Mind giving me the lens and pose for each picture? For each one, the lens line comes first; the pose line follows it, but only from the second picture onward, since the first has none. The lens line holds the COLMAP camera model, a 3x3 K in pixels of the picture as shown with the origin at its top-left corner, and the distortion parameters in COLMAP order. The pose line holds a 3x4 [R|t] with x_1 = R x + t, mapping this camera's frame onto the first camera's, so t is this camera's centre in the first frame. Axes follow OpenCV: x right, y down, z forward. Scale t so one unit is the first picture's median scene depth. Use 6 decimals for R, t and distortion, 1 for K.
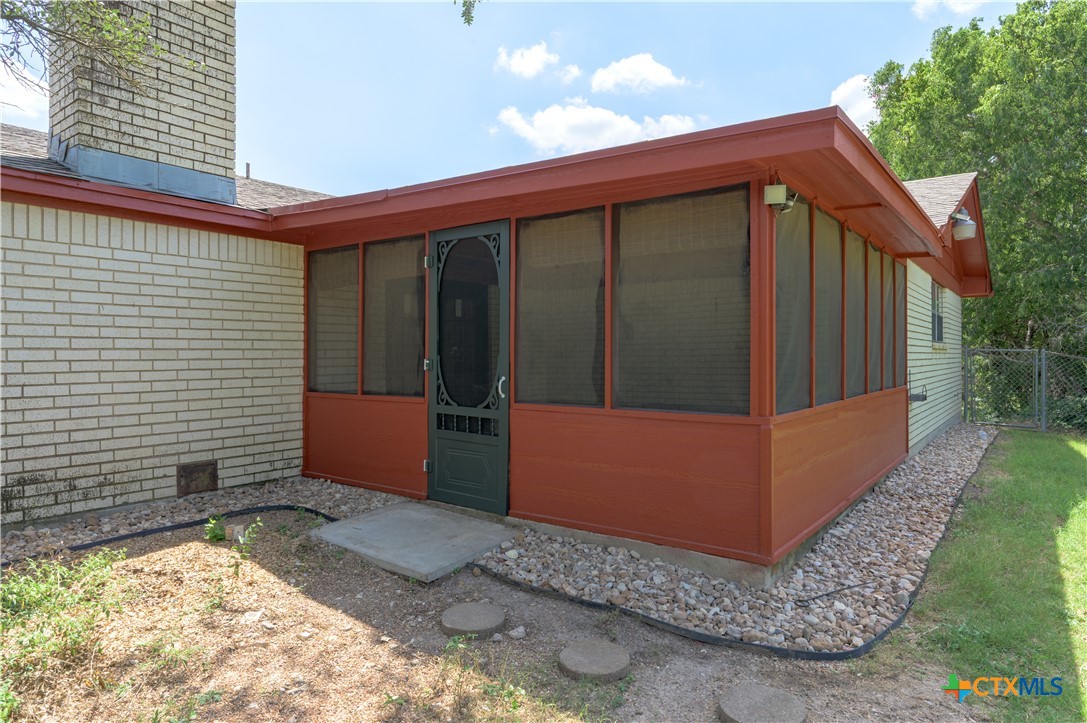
lens RADIAL K [[665.9, 0, 545.0], [0, 665.9, 357.0], [0, 0, 1]] dist [-0.000282, 0.000041]
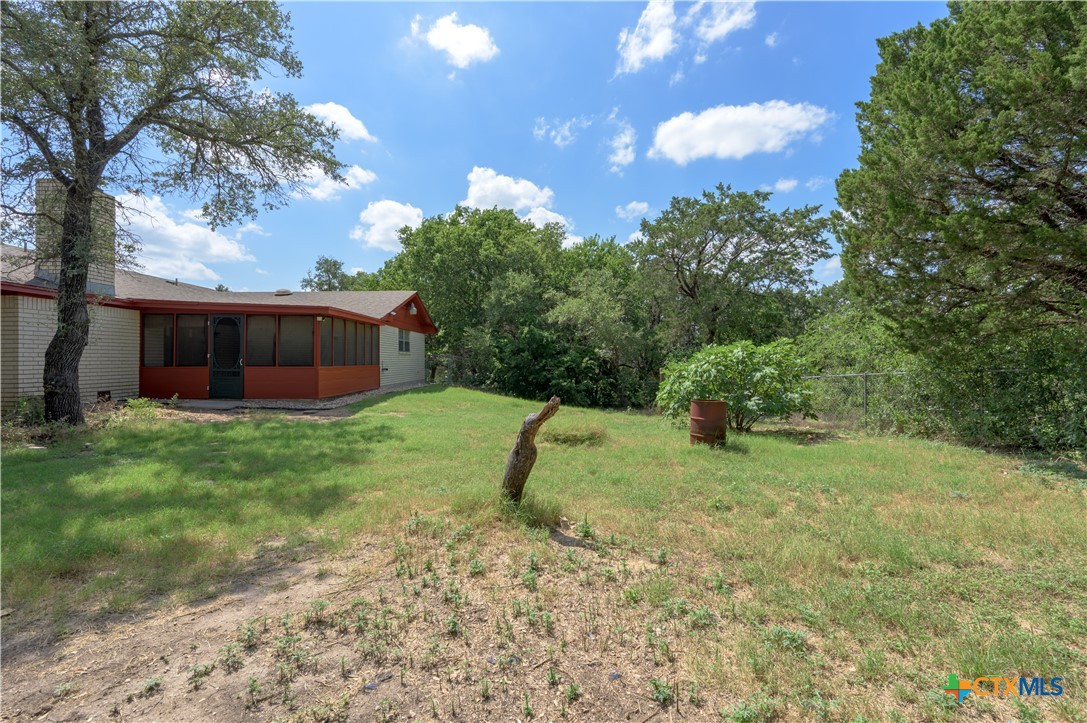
lens RADIAL K [[487.1, 0, 546.9], [0, 487.1, 359.3], [0, 0, 1]] dist [0.001038, -0.000006]
pose [[0.798413, 0.005696, 0.602083, -0.298977], [-0.002256, 0.999977, -0.006469, 0.040154], [-0.602106, 0.003806, 0.798407, -1.853109]]
